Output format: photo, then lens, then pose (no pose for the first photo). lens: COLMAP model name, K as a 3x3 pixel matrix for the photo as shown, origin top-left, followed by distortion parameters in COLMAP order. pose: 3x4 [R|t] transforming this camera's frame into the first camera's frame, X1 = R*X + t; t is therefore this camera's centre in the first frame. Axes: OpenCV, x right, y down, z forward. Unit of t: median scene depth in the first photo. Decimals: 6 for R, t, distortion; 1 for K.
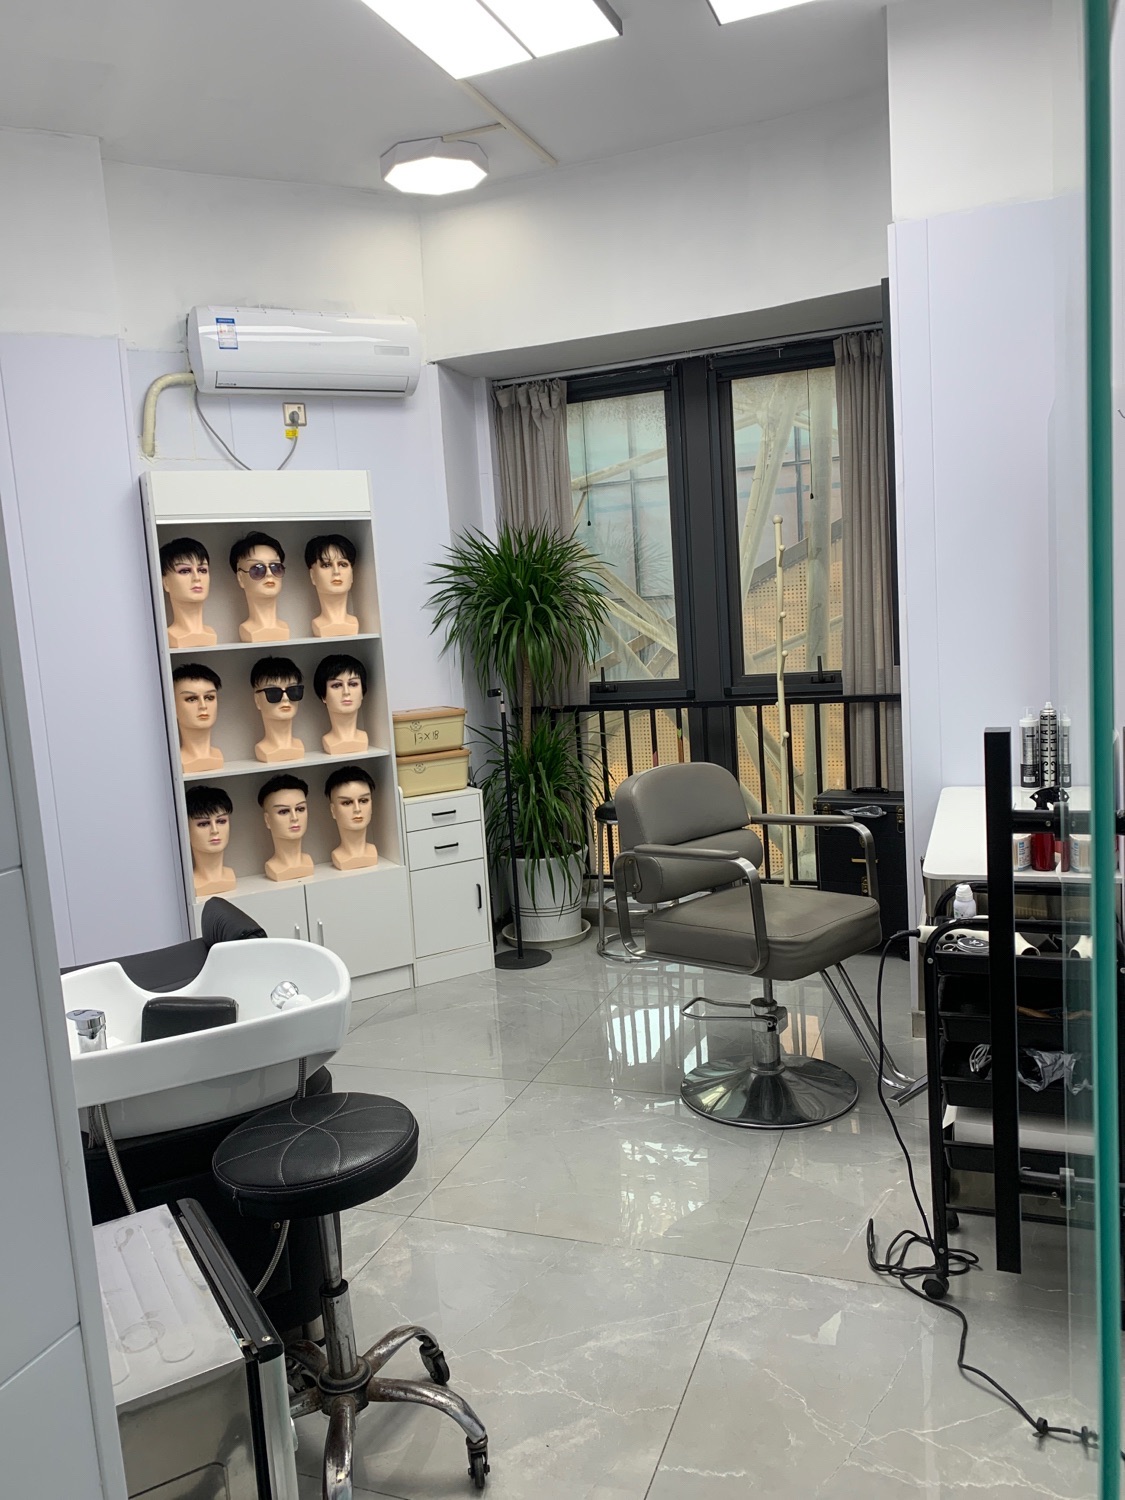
lens RADIAL K [[1254.6, 0, 562.5], [0, 1254.6, 750.0], [0, 0, 1]] dist [0.034933, -0.004425]
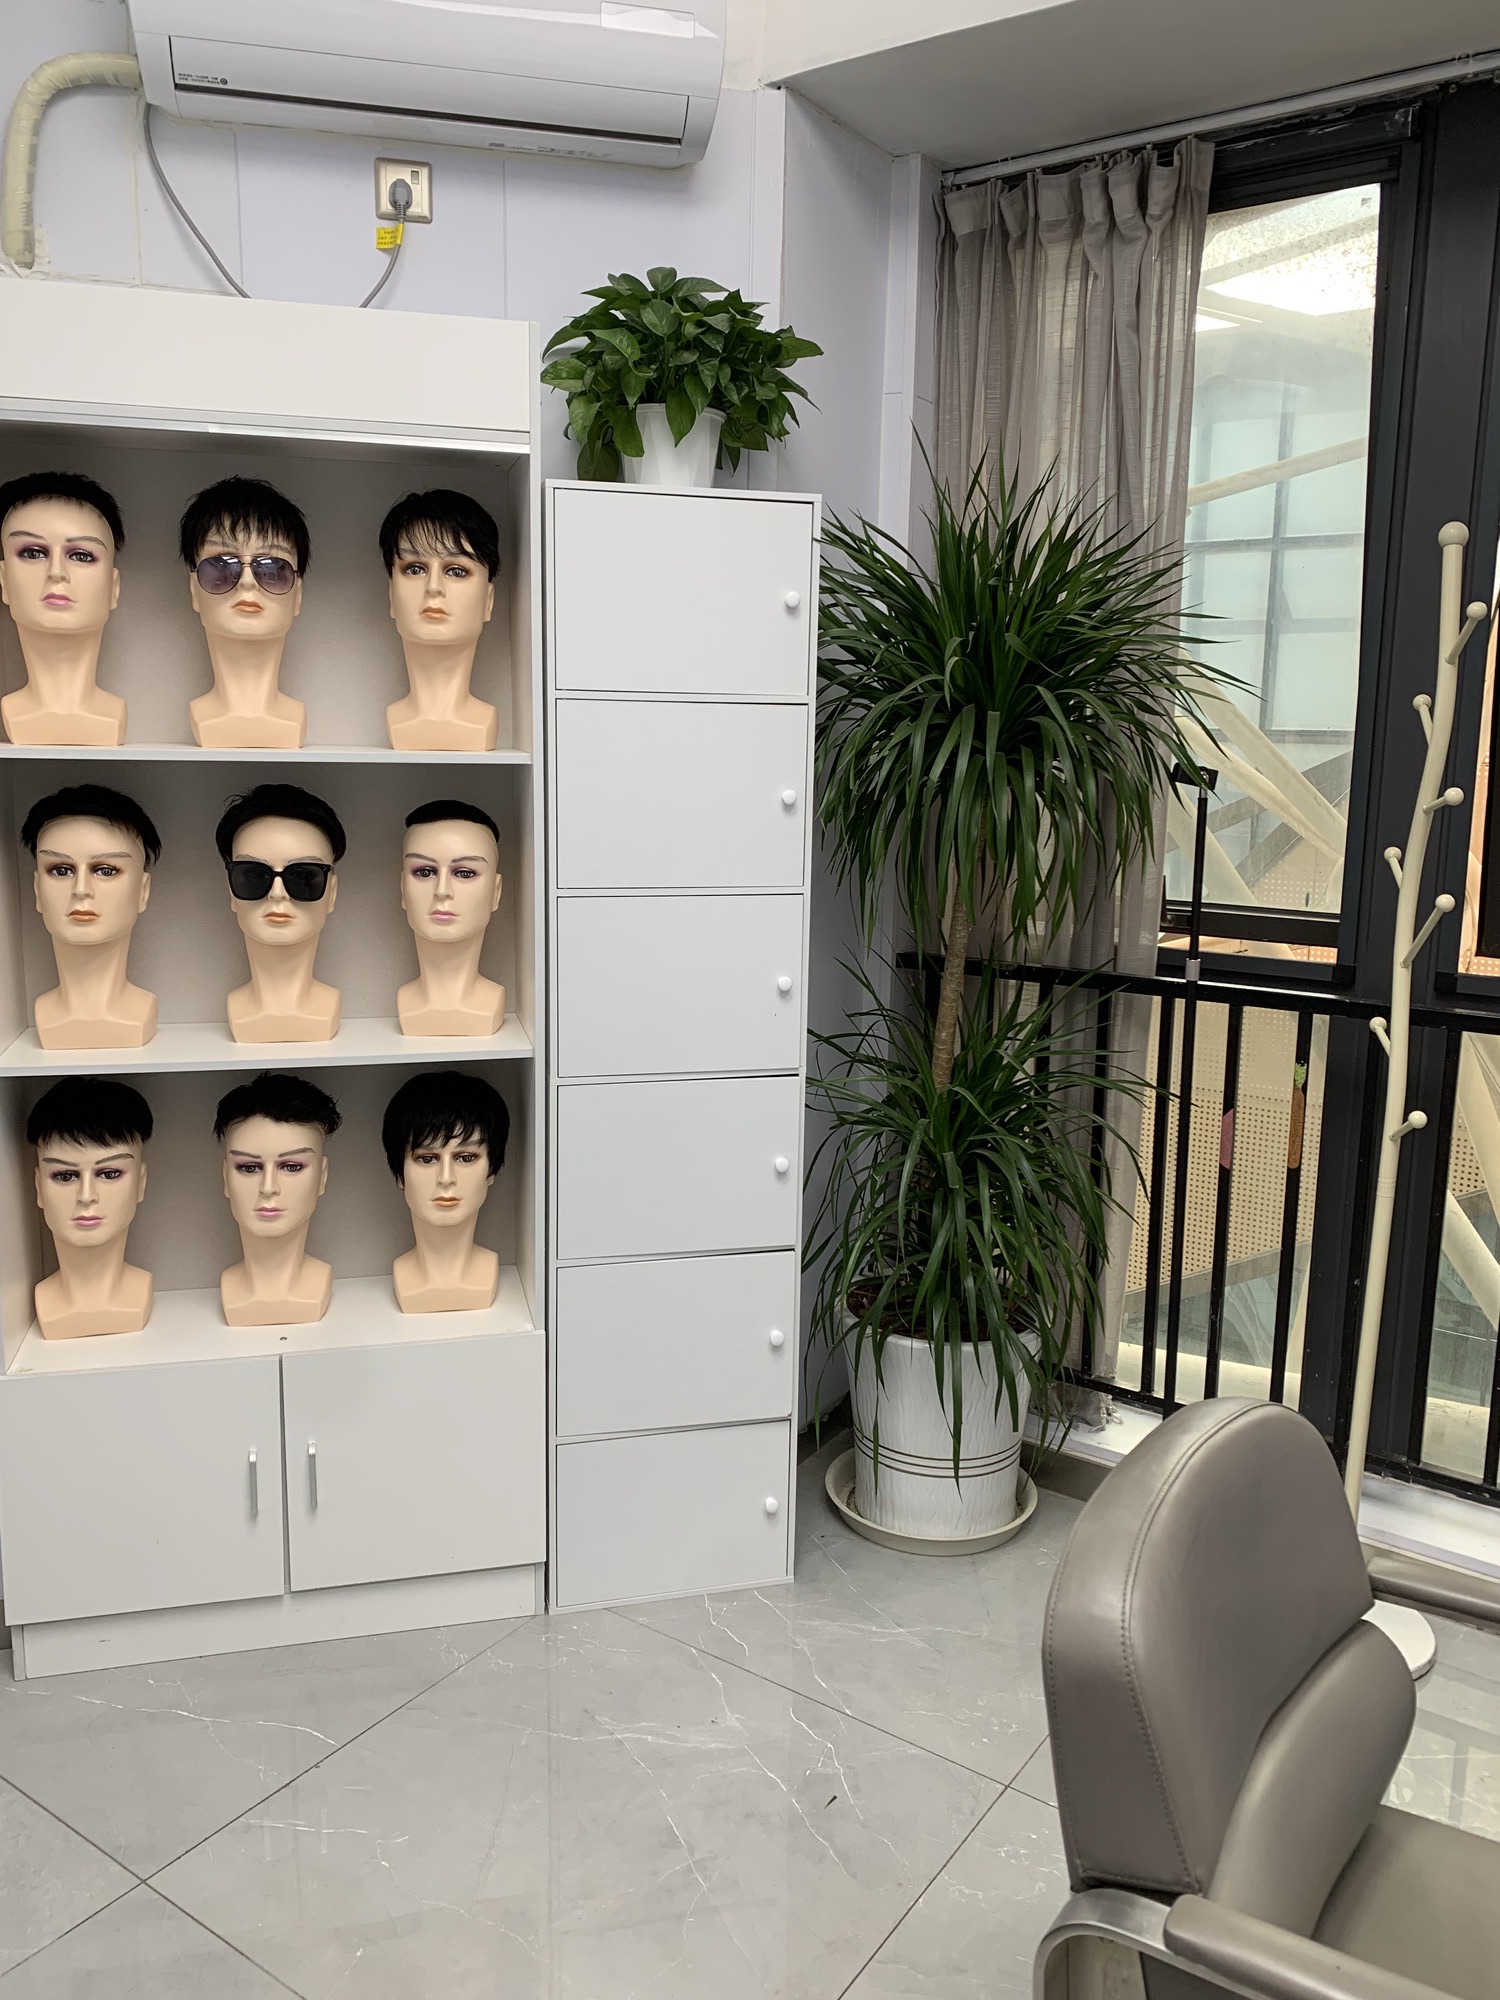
lens RADIAL K [[1672.8, 0, 750.0], [0, 1672.8, 1000.0], [0, 0, 1]] dist [0.034933, -0.004425]
pose [[0.962163, 0.125863, -0.241662, 0.057638], [-0.116182, 0.991761, 0.053961, -0.051701], [0.246463, -0.023843, 0.968859, 0.497711]]
